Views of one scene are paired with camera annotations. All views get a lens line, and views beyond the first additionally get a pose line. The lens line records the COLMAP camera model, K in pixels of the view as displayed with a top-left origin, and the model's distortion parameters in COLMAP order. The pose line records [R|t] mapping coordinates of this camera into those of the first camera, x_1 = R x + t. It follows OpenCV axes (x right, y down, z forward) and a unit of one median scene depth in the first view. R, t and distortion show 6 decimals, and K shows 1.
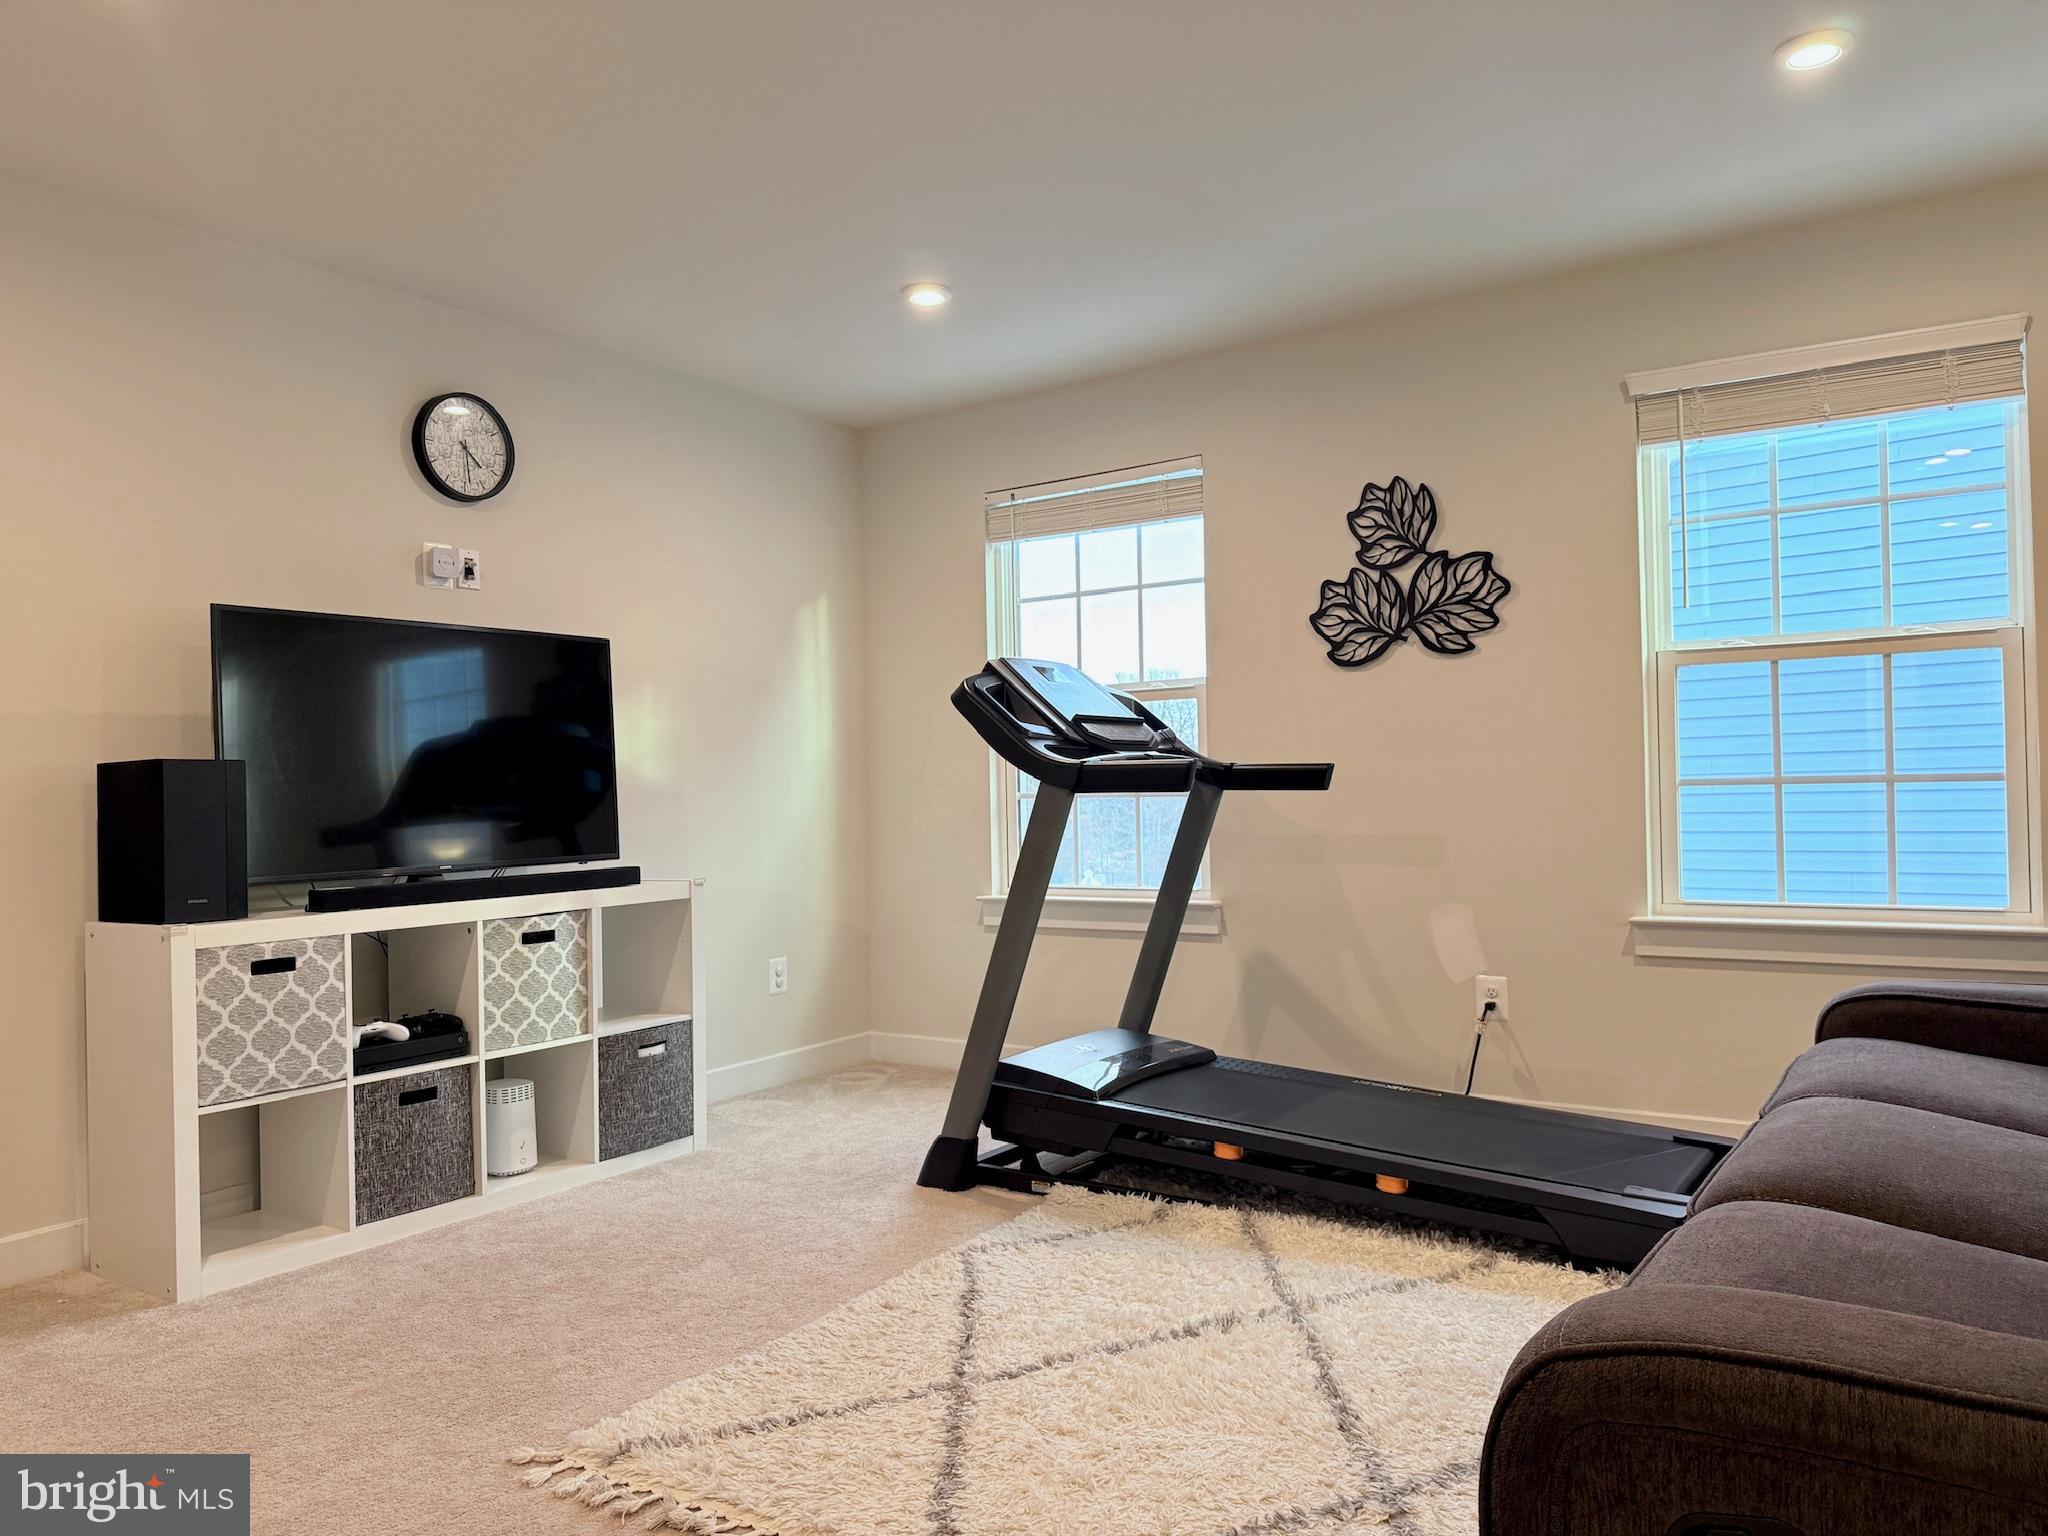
lens RADIAL K [[1441.9, 0, 1019.5], [0, 1441.9, 776.0], [0, 0, 1]] dist [0.112795, -0.091833]
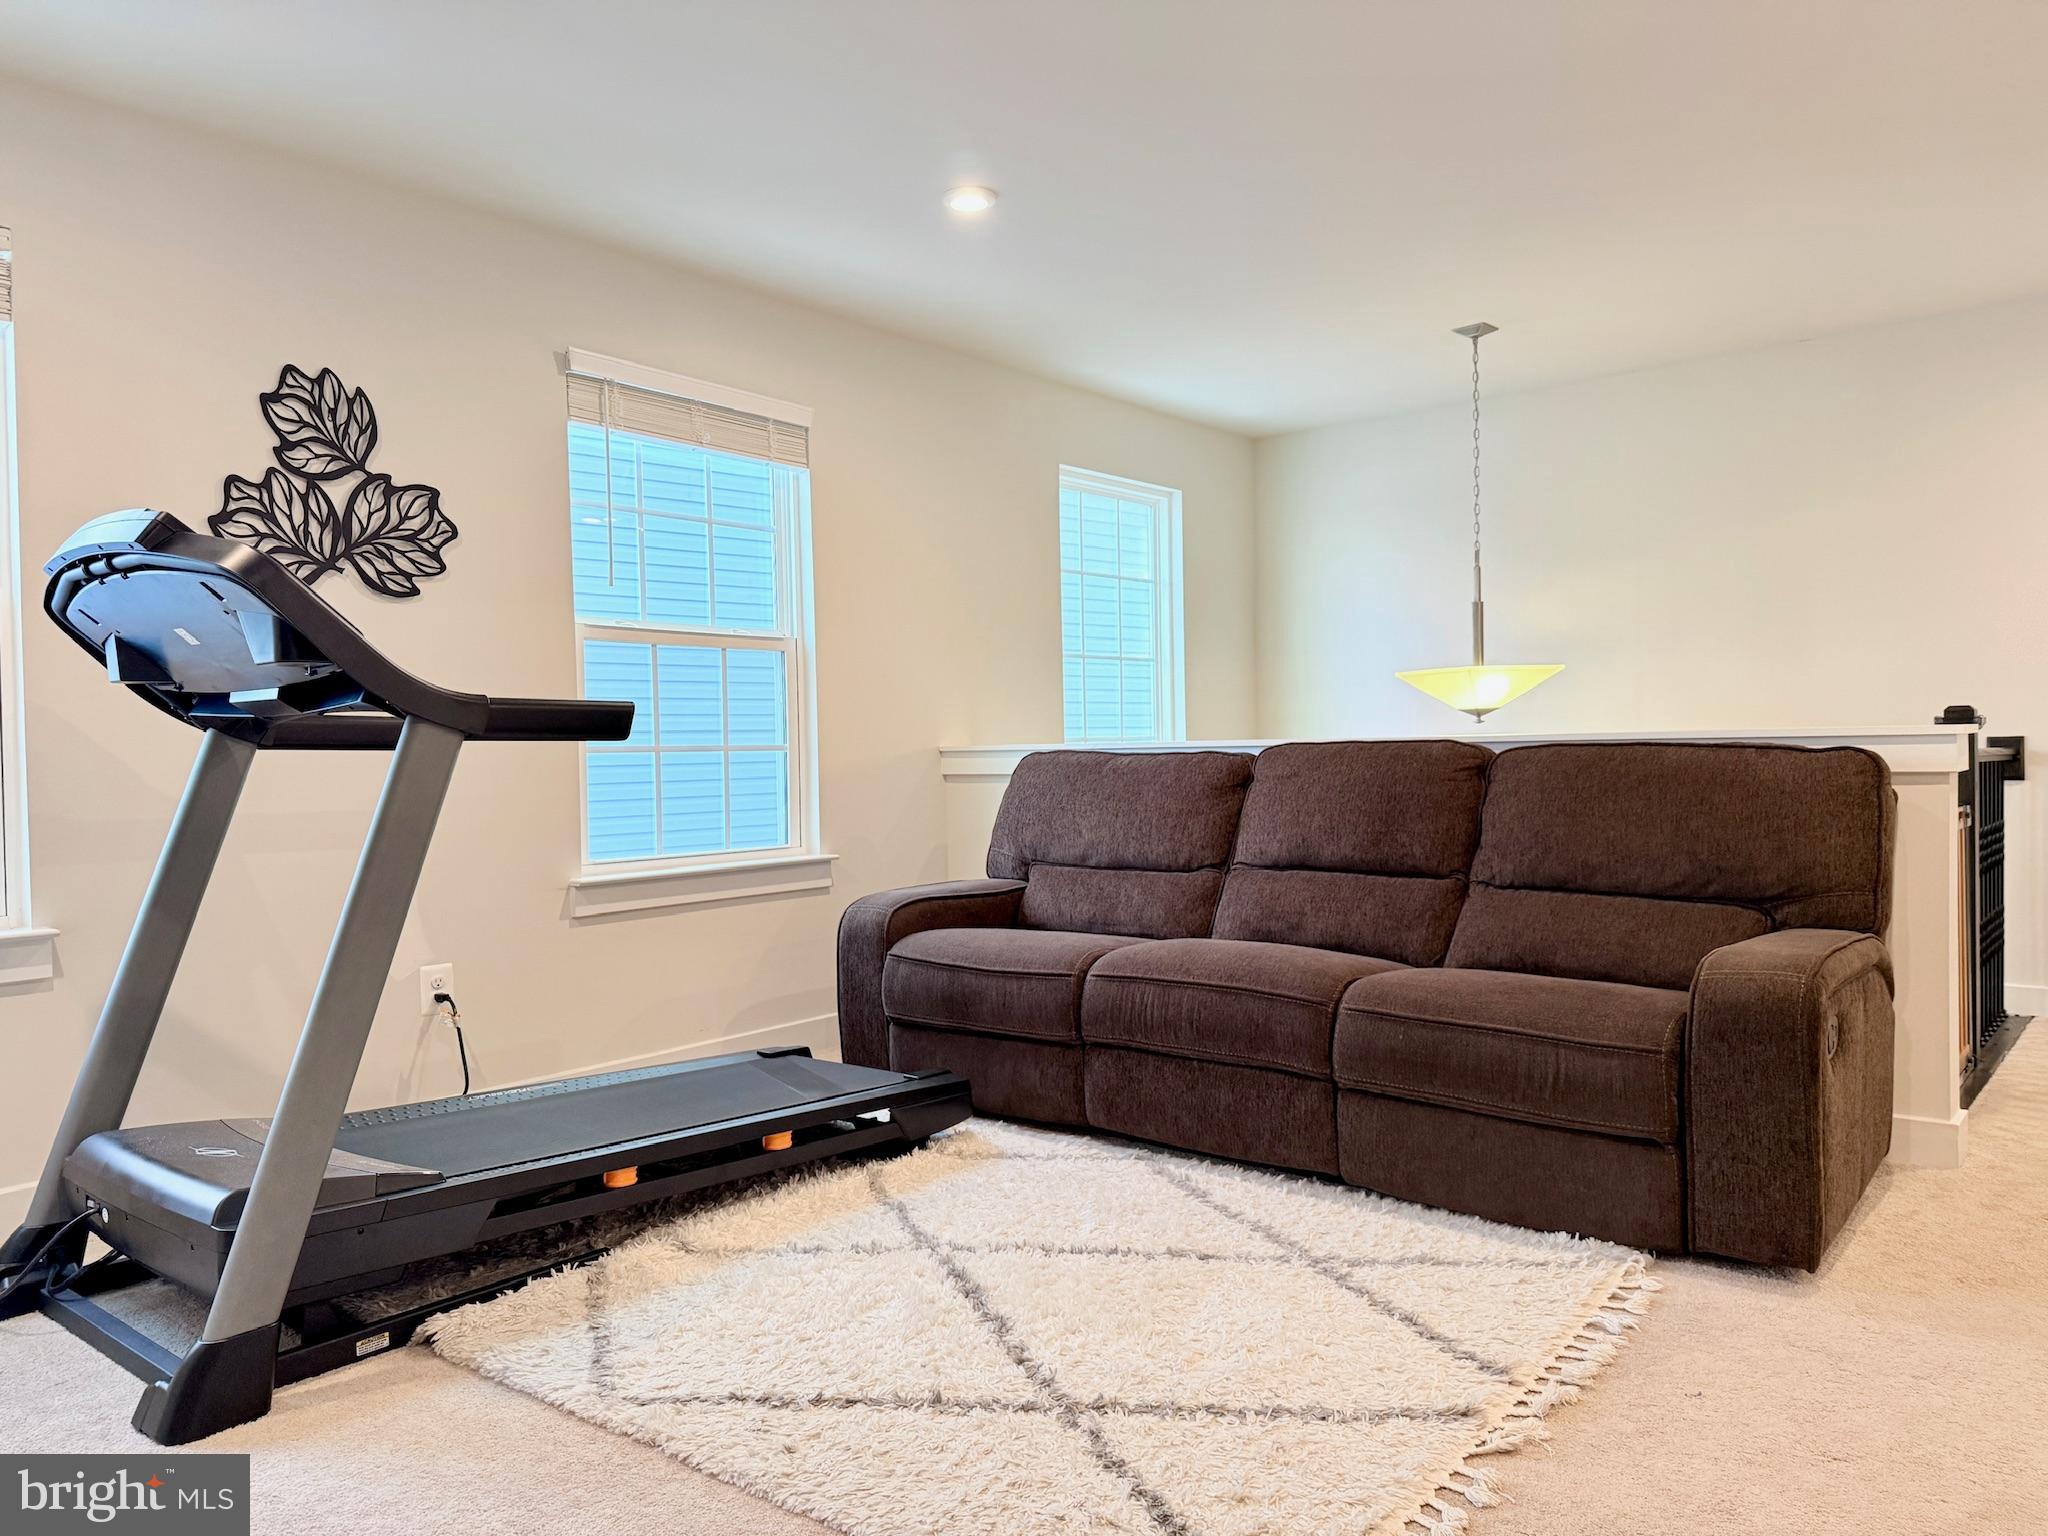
lens RADIAL K [[1441.9, 0, 1018.5], [0, 1441.9, 758.0], [0, 0, 1]] dist [0.112795, -0.091833]
pose [[0.117381, 0.015679, 0.992963, -0.512817], [0.015243, 0.999729, -0.017588, 0.031667], [-0.992970, 0.017200, 0.117110, 0.530923]]
